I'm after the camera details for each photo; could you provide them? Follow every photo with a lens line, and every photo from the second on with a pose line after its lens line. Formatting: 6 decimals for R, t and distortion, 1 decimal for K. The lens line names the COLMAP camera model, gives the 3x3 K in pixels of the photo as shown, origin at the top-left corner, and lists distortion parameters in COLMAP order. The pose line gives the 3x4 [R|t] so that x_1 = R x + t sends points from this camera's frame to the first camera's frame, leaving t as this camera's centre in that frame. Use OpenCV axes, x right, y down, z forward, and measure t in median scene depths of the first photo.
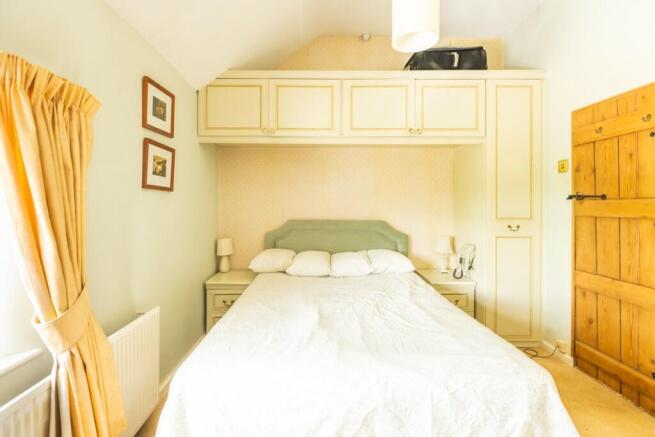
lens RADIAL K [[307.3, 0, 318.5], [0, 307.3, 216.9], [0, 0, 1]] dist [-0.002152, -0.000626]
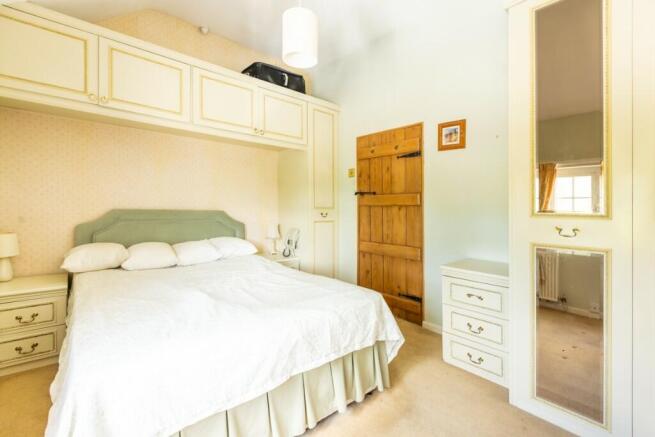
lens RADIAL K [[292.1, 0, 325.6], [0, 292.1, 218.0], [0, 0, 1]] dist [0.001968, 0.000290]
pose [[0.757265, -0.009766, 0.653035, -0.217278], [0.009346, 0.999948, 0.004118, 0.045225], [-0.653041, 0.002985, 0.757317, 0.000473]]
